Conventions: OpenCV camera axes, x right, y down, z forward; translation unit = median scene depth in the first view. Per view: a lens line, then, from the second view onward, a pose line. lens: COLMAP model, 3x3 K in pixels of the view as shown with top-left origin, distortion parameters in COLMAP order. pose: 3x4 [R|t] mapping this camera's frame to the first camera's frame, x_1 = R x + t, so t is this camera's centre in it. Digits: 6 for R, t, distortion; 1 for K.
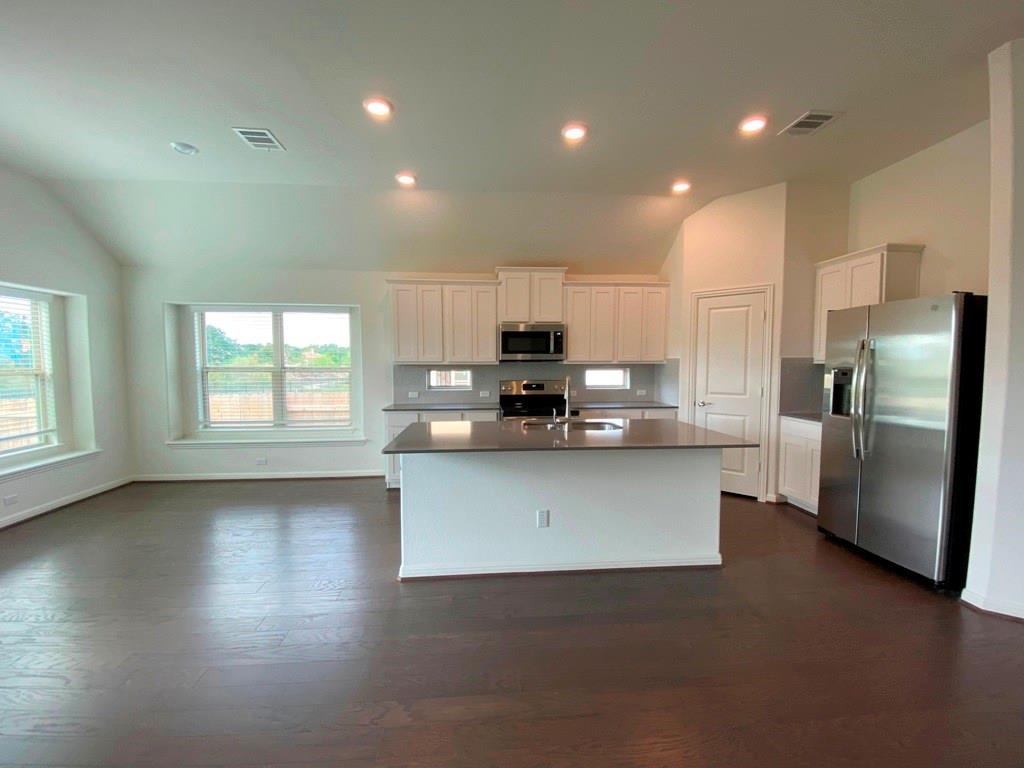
lens RADIAL K [[416.5, 0, 512.5], [0, 416.5, 387.7], [0, 0, 1]] dist [0.069475, -0.041729]
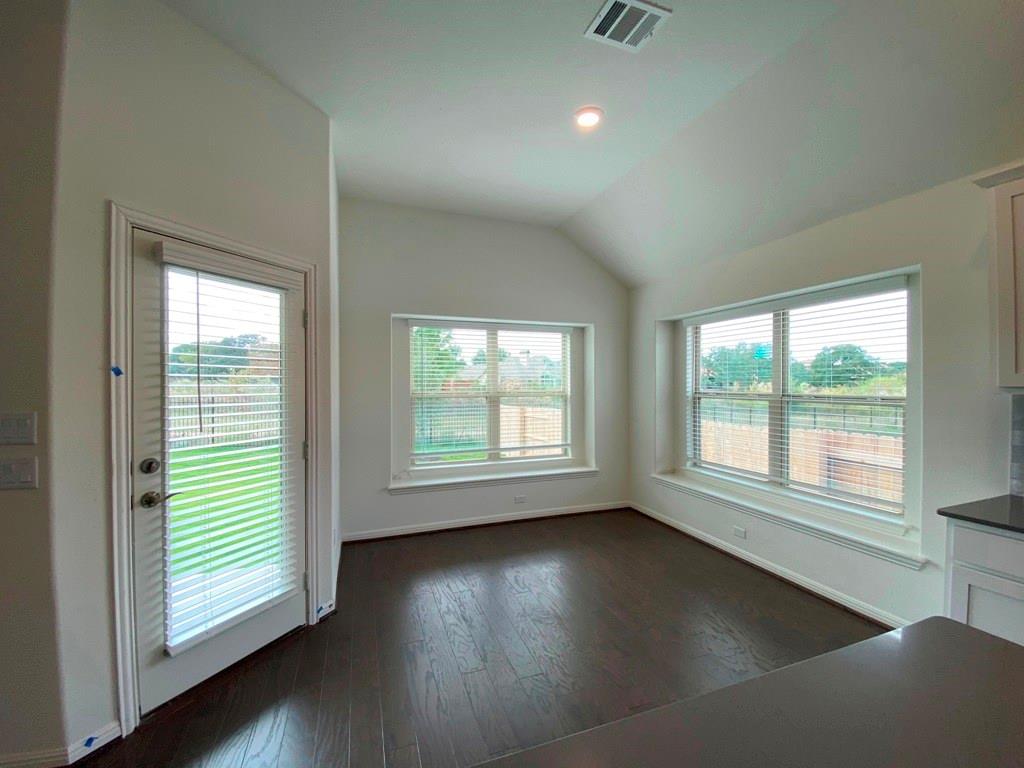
lens RADIAL K [[416.5, 0, 512.5], [0, 416.5, 387.7], [0, 0, 1]] dist [0.069475, -0.041729]
pose [[0.264943, 0.013229, -0.964173, -0.031110], [-0.060140, 0.998186, -0.002830, -0.033595], [0.962387, 0.058735, 0.265258, 0.449201]]
